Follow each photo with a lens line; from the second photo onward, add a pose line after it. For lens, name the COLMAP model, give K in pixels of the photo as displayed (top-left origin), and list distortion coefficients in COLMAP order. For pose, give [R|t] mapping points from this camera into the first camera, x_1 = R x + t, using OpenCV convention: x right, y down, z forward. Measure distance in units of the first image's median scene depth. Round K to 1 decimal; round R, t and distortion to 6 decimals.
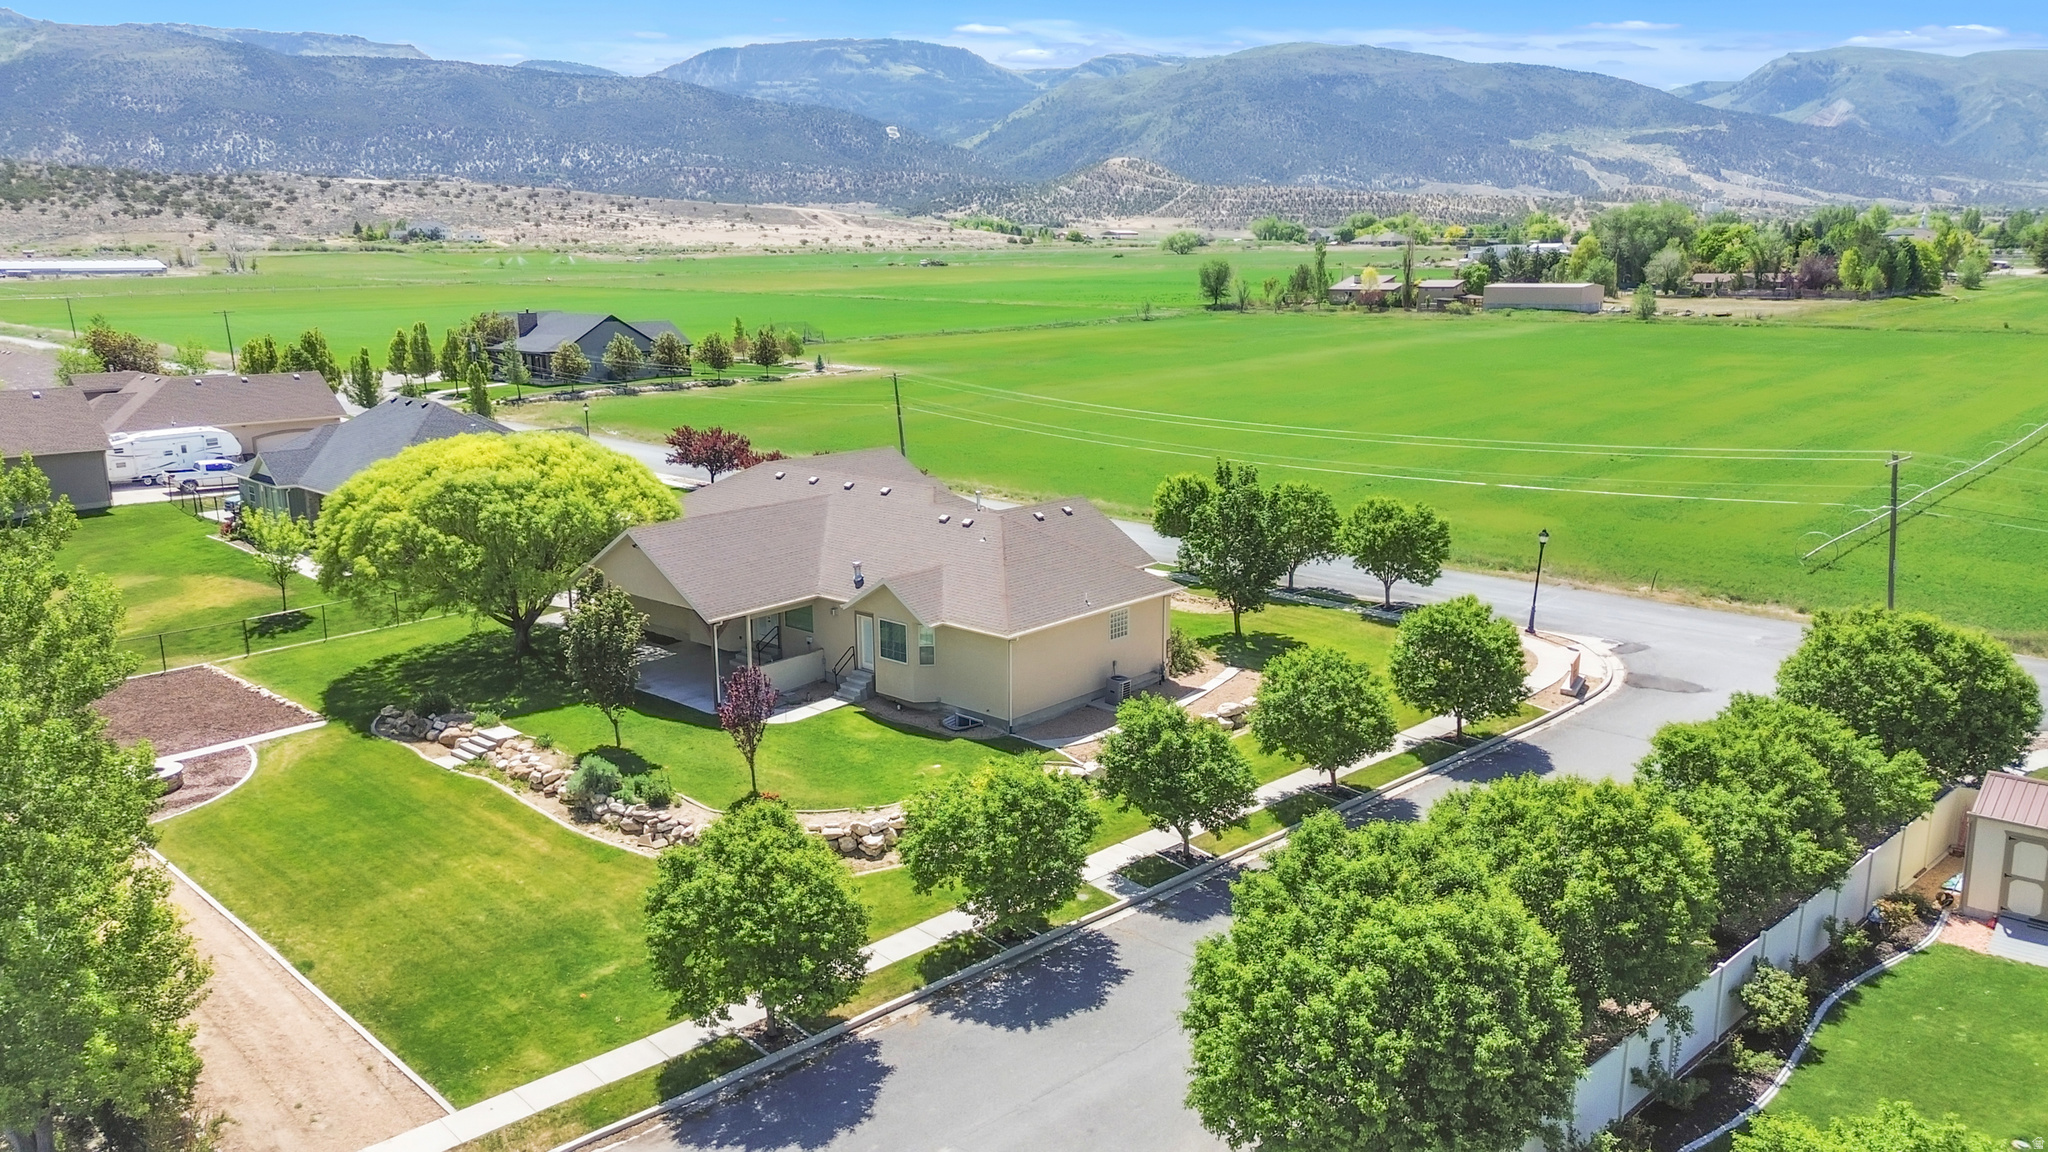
lens RADIAL K [[1445.7, 0, 1028.2], [0, 1445.7, 581.3], [0, 0, 1]] dist [0.067064, -0.057623]
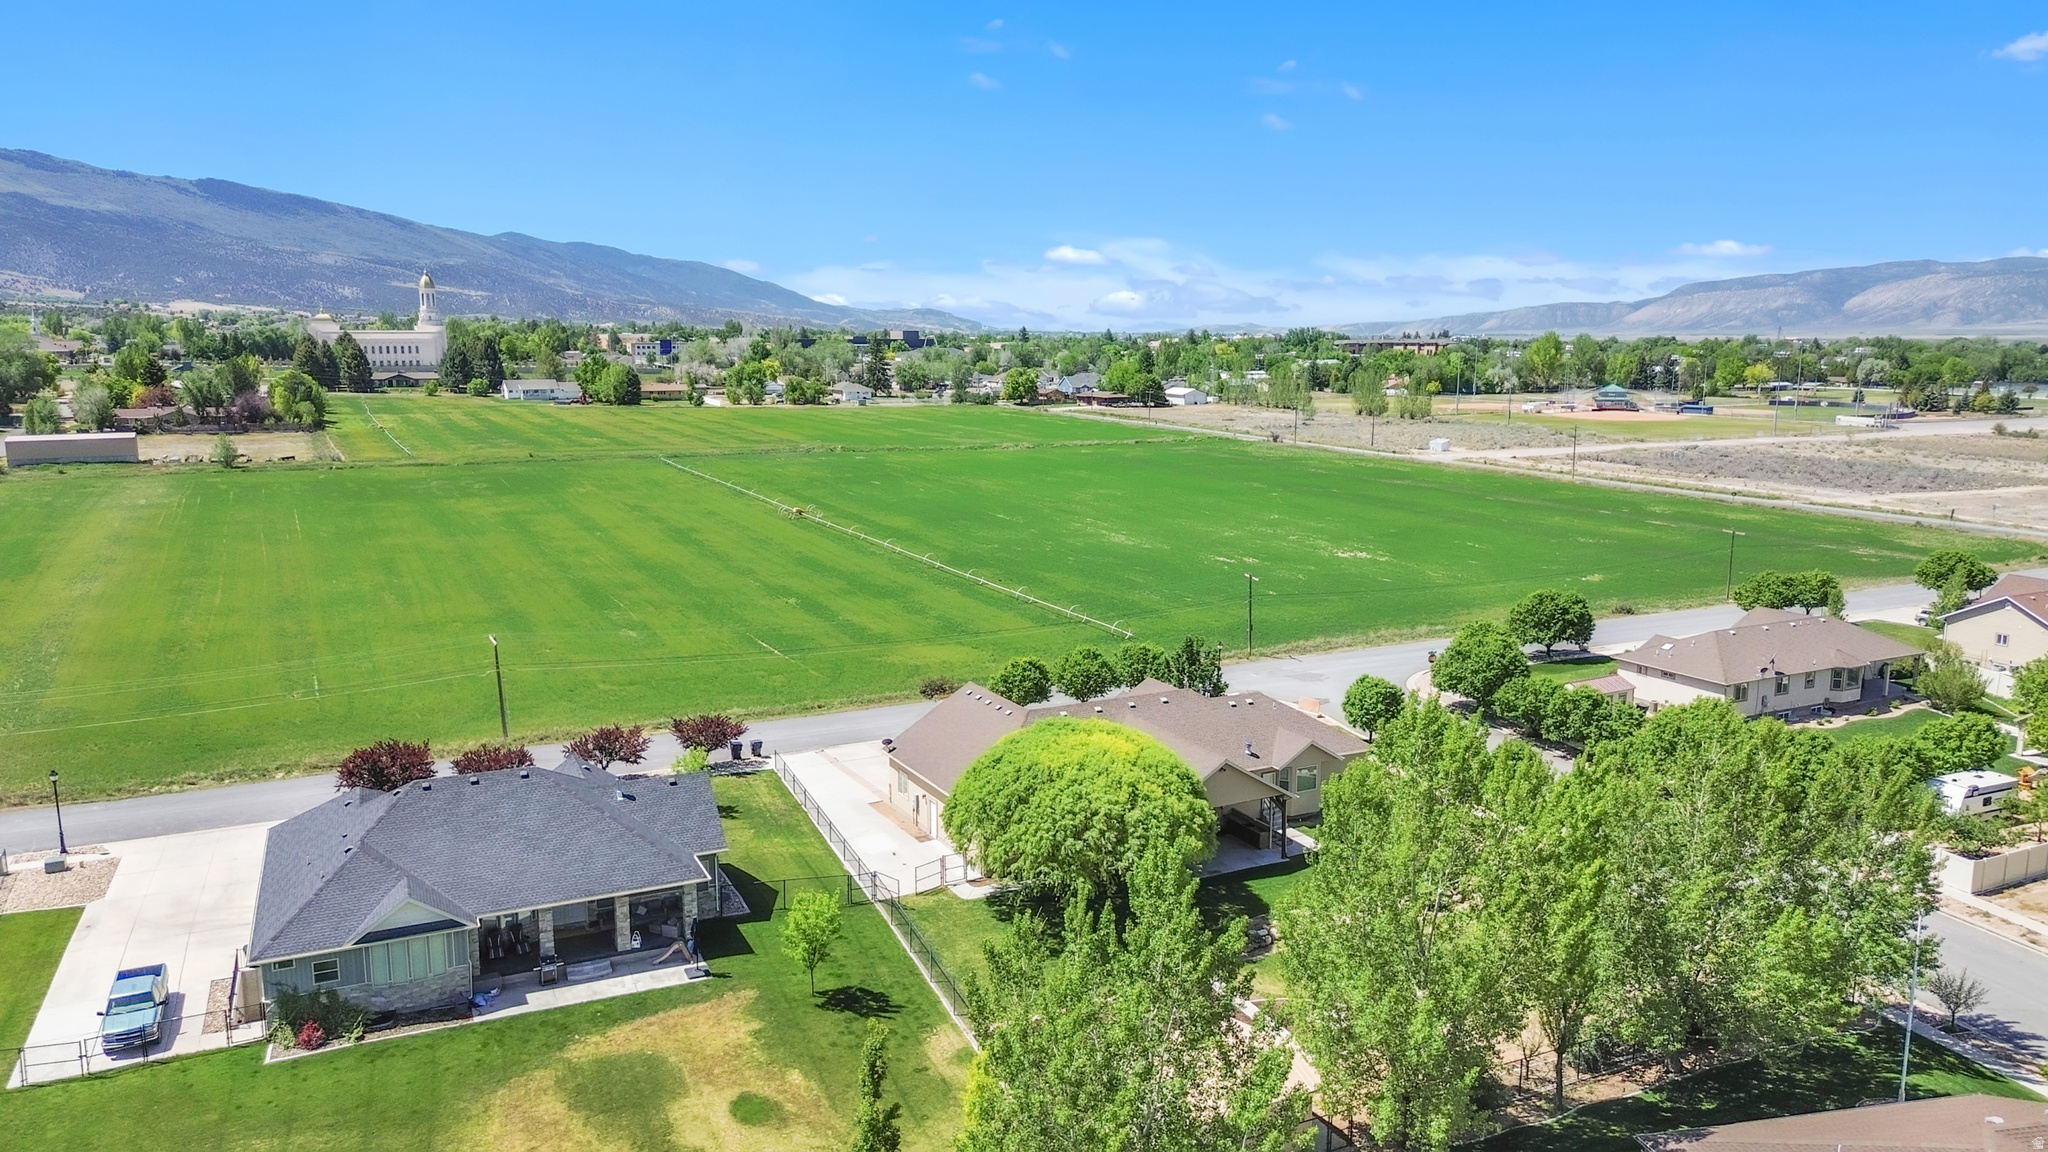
lens RADIAL K [[1445.7, 0, 1031.2], [0, 1445.7, 565.8], [0, 0, 1]] dist [0.067064, -0.057623]
pose [[0.339525, -0.143123, 0.929644, -0.967809], [0.202555, 0.976292, 0.076327, -0.218513], [-0.918528, 0.162389, 0.360466, 0.378266]]
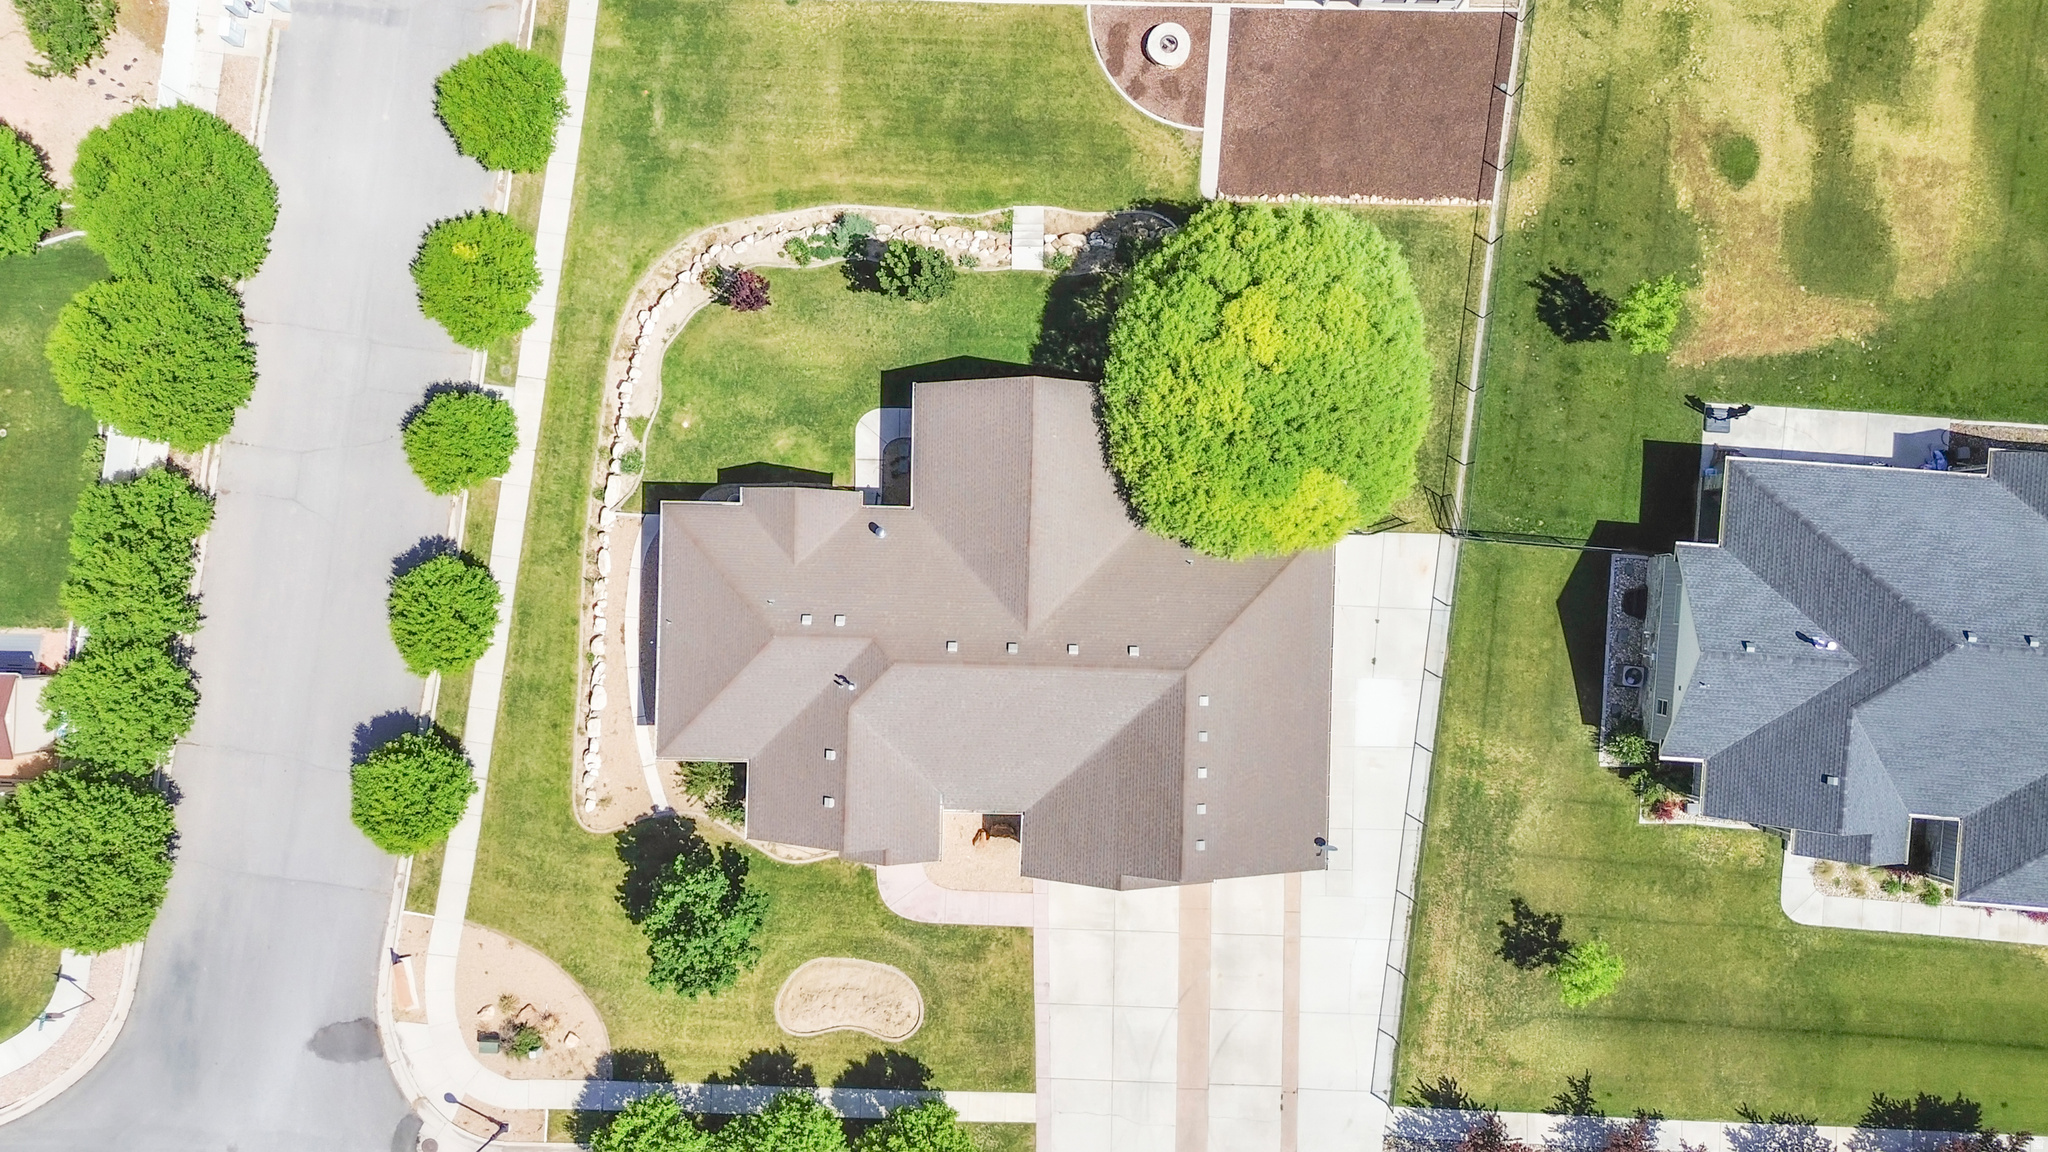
lens RADIAL K [[1445.7, 0, 1014.6], [0, 1445.7, 578.5], [0, 0, 1]] dist [0.067064, -0.057623]
pose [[-0.757662, 0.652469, 0.015257, -0.111537], [-0.124203, -0.167098, 0.978086, -0.625542], [0.640720, 0.739163, 0.207642, 0.527429]]
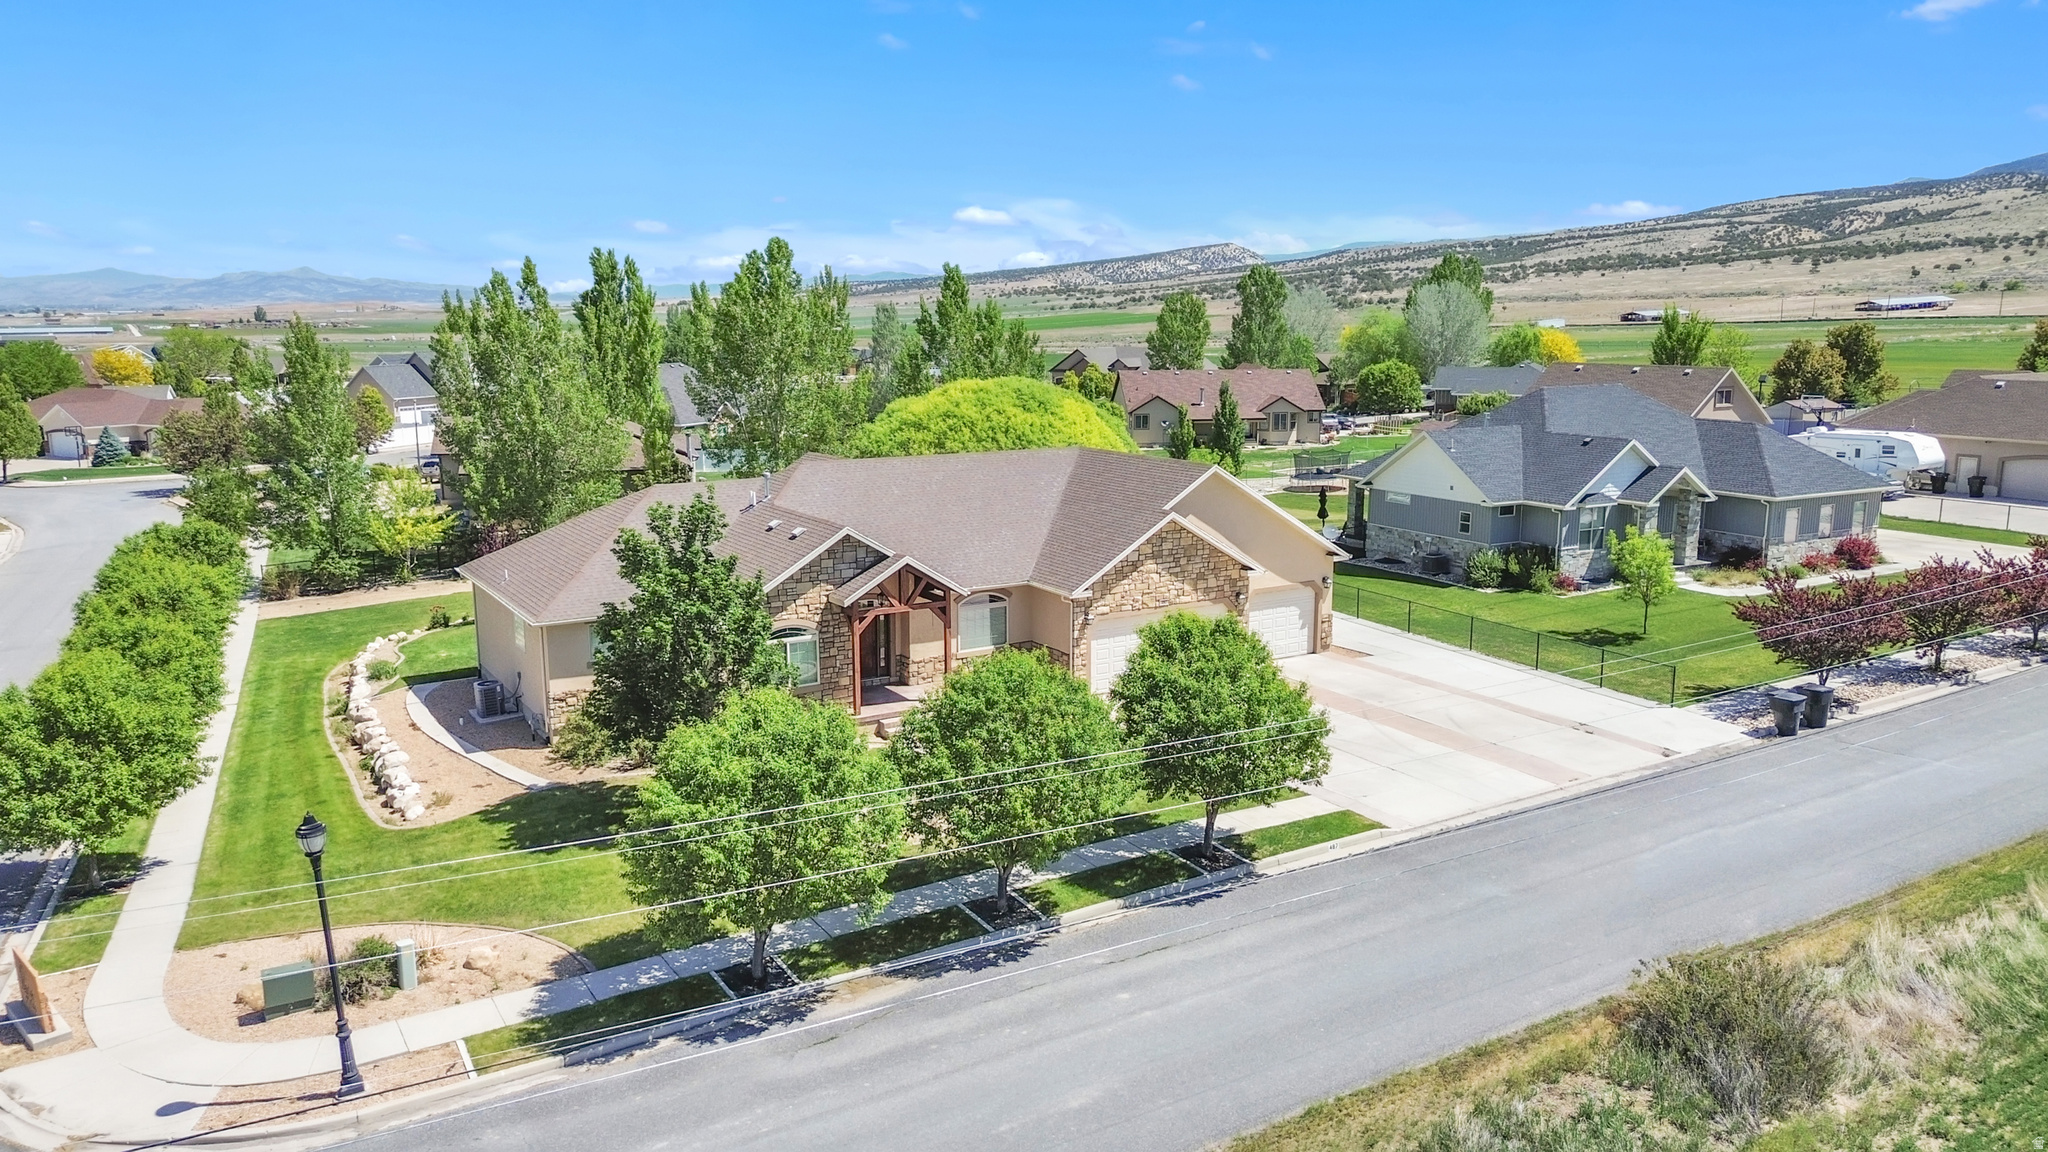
lens RADIAL K [[1445.7, 0, 1029.0], [0, 1445.7, 565.9], [0, 0, 1]] dist [0.067064, -0.057623]
pose [[-0.274610, 0.174789, -0.945536, 0.436425], [-0.204519, 0.950222, 0.235053, -0.147280], [0.939554, 0.257928, -0.225193, 0.849372]]
